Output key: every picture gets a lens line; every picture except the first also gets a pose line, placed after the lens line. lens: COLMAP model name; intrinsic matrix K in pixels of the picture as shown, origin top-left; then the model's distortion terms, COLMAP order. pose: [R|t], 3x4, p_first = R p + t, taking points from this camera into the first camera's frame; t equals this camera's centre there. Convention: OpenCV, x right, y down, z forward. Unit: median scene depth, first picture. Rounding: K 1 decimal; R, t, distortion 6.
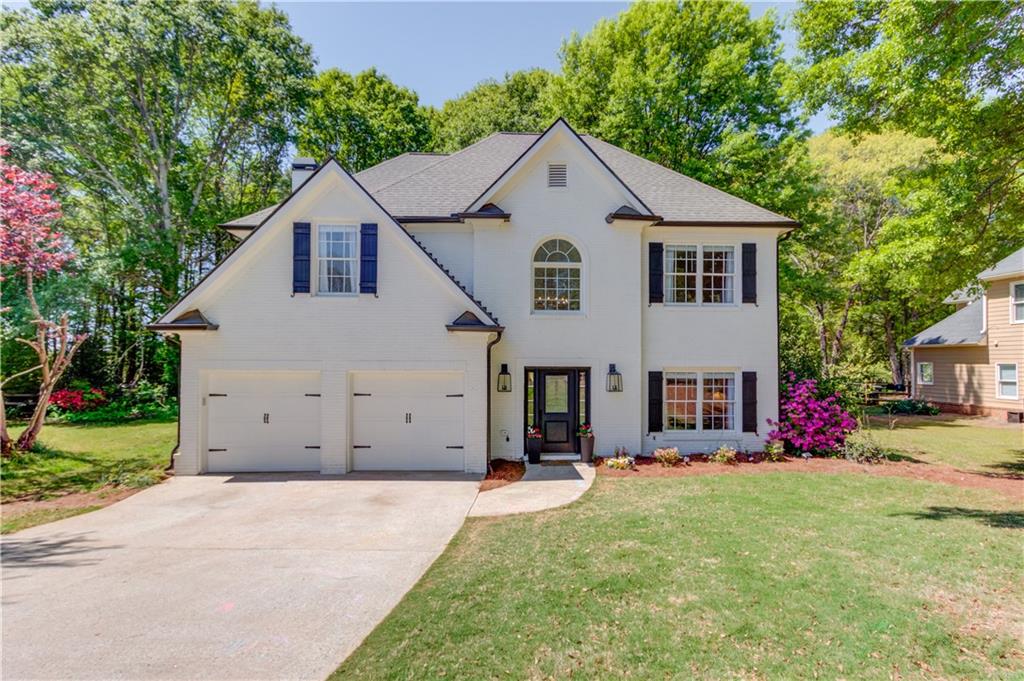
lens RADIAL K [[497.6, 0, 511.8], [0, 497.6, 344.0], [0, 0, 1]] dist [0.019180, -0.001030]
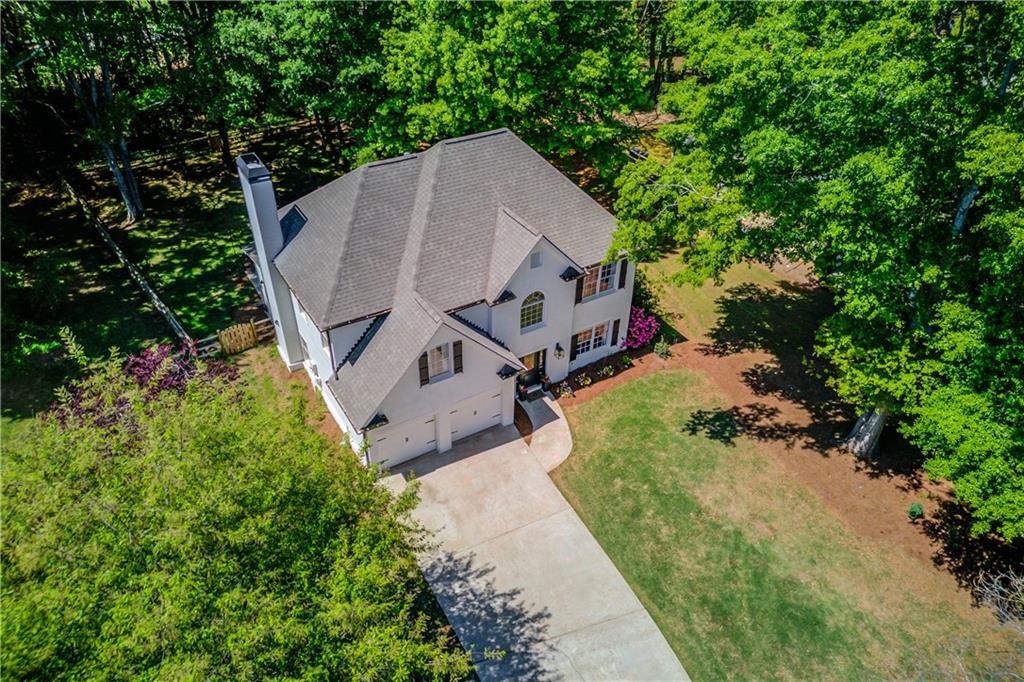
lens RADIAL K [[695.2, 0, 518.5], [0, 695.2, 339.9], [0, 0, 1]] dist [0.043975, -0.000798]
pose [[0.874518, -0.281242, 0.395121, -0.917504], [-0.024688, 0.787824, 0.615405, -1.515637], [-0.484364, -0.547938, 0.682024, -0.648631]]
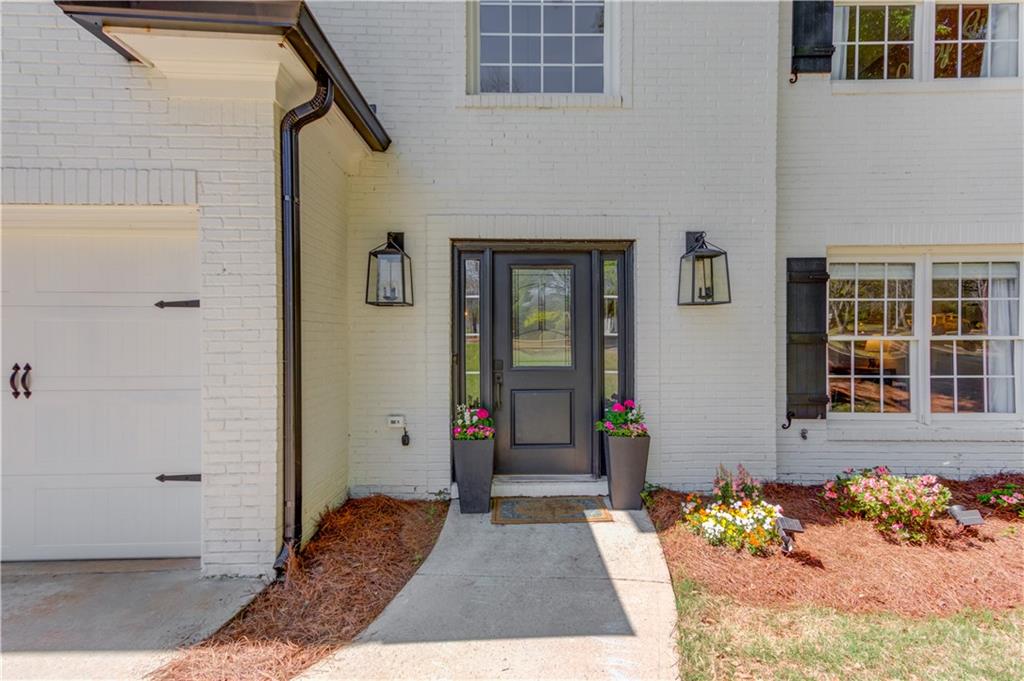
lens RADIAL K [[497.6, 0, 508.7], [0, 497.6, 334.2], [0, 0, 1]] dist [0.019180, -0.001030]
pose [[0.998999, -0.007342, -0.044128, 0.081622], [0.008155, 0.999800, 0.018263, 0.106167], [0.043986, -0.018605, 0.998859, 0.626538]]
